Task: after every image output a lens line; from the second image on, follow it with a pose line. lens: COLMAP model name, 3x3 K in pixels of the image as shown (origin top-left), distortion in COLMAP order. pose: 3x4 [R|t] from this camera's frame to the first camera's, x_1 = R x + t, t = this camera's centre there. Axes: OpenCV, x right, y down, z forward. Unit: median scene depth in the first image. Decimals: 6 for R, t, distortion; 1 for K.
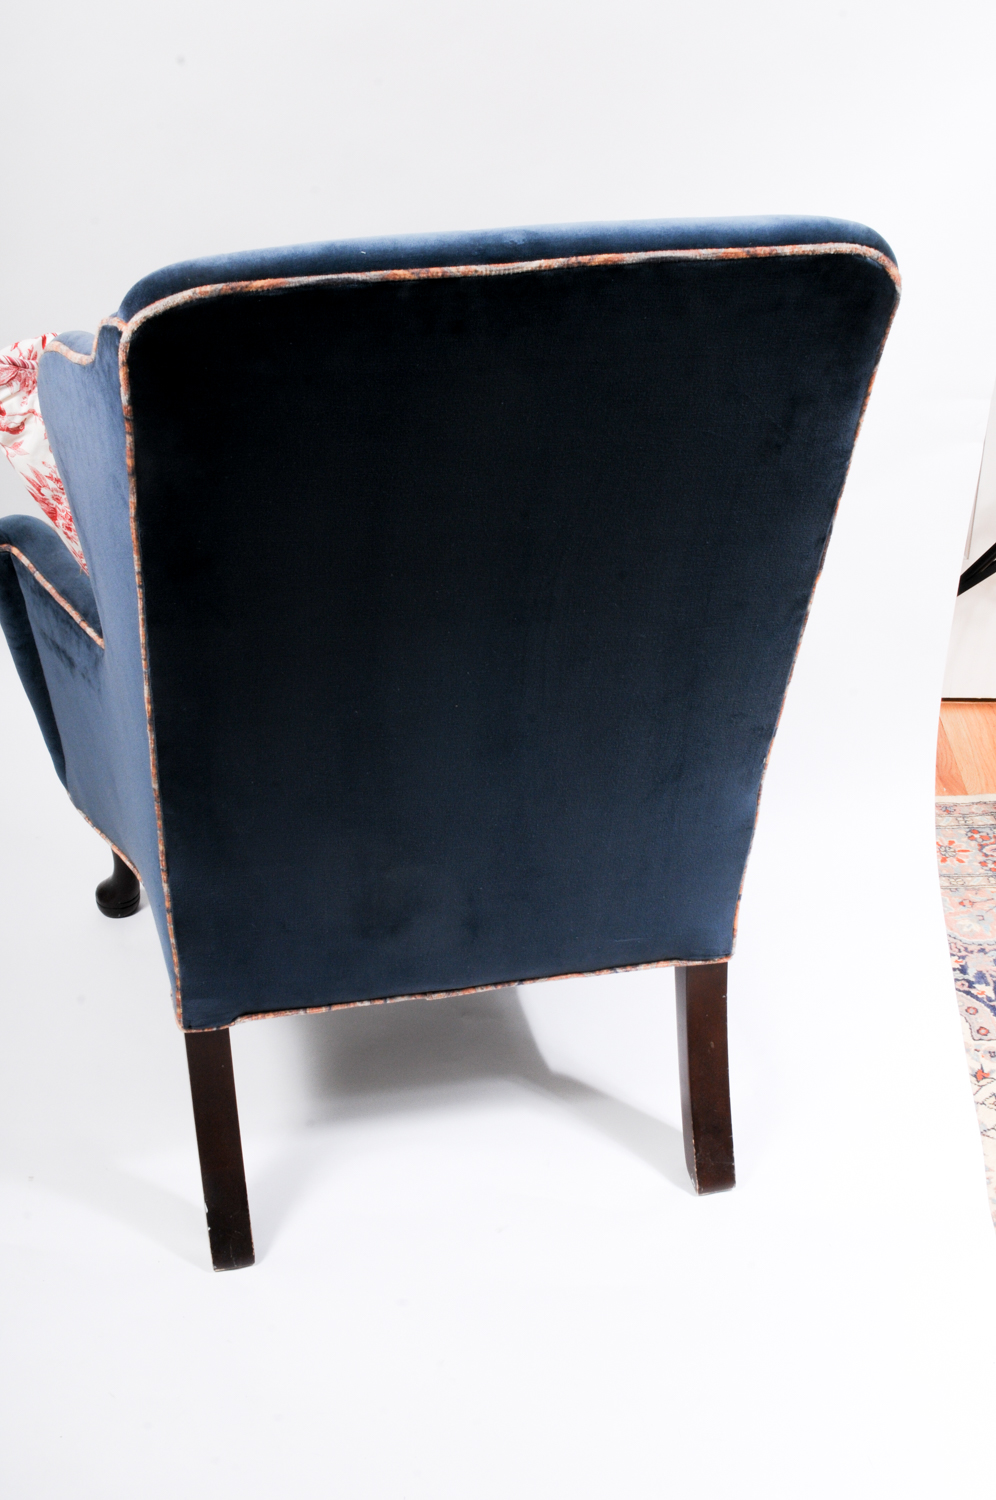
lens RADIAL K [[1985.1, 0, 488.9], [0, 1985.1, 748.0], [0, 0, 1]] dist [-0.130211, 0.000000]
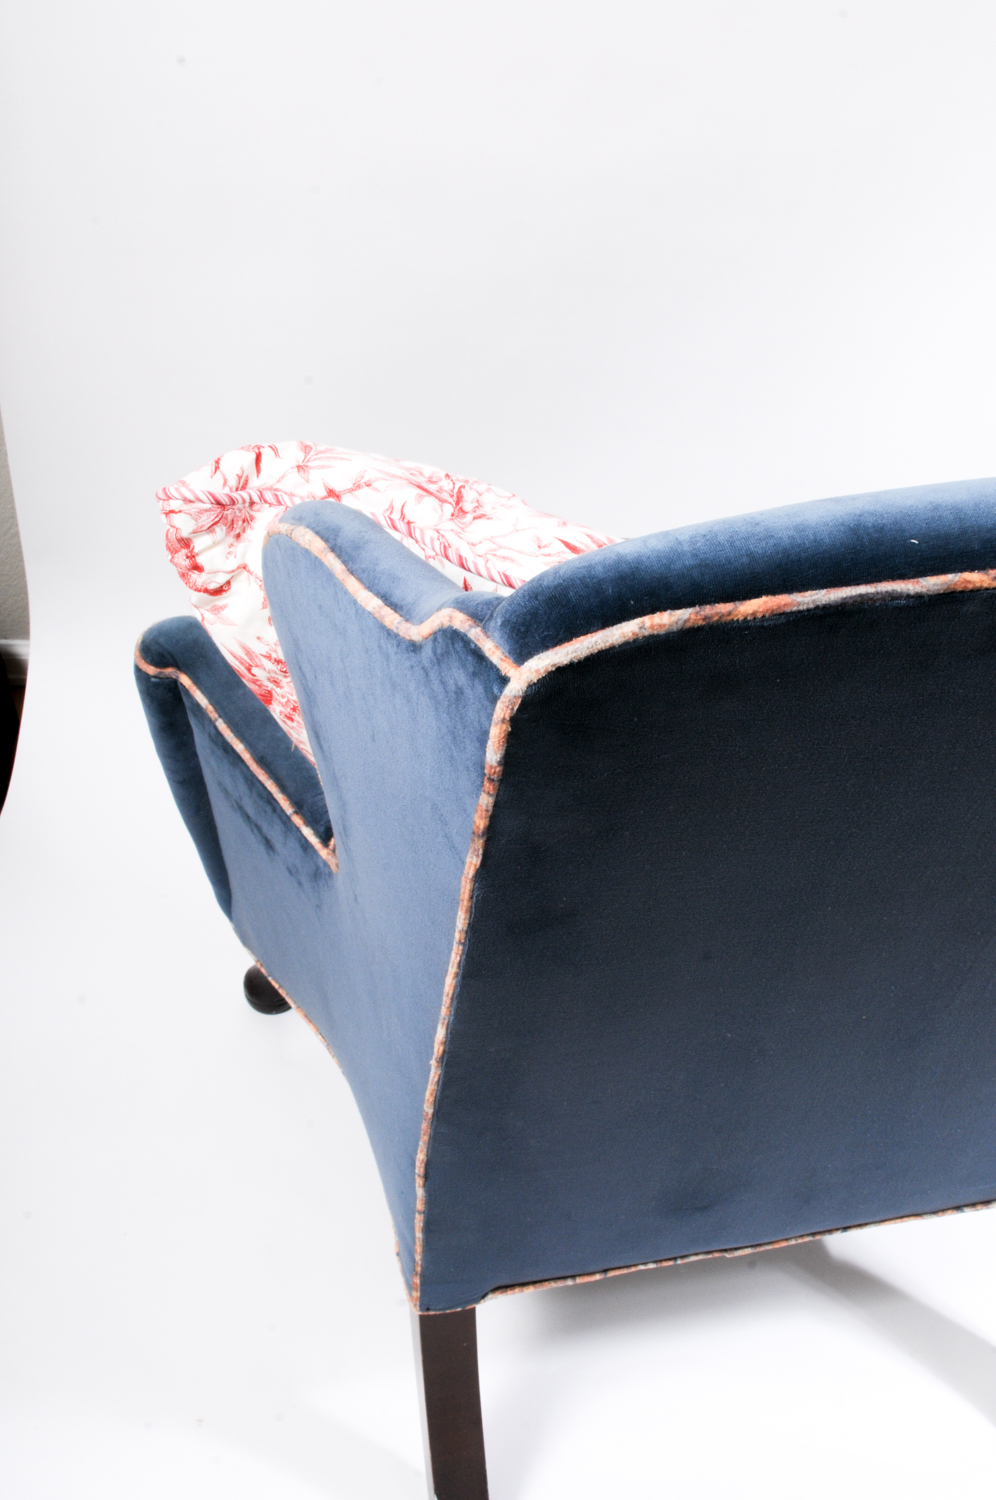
lens RADIAL K [[1985.1, 0, 507.0], [0, 1985.1, 752.8], [0, 0, 1]] dist [-0.130211, 0.000000]
pose [[0.999827, 0.013790, 0.012495, -0.146711], [-0.015640, 0.986546, 0.162734, -0.216289], [-0.010083, -0.162901, 0.986591, 0.311626]]
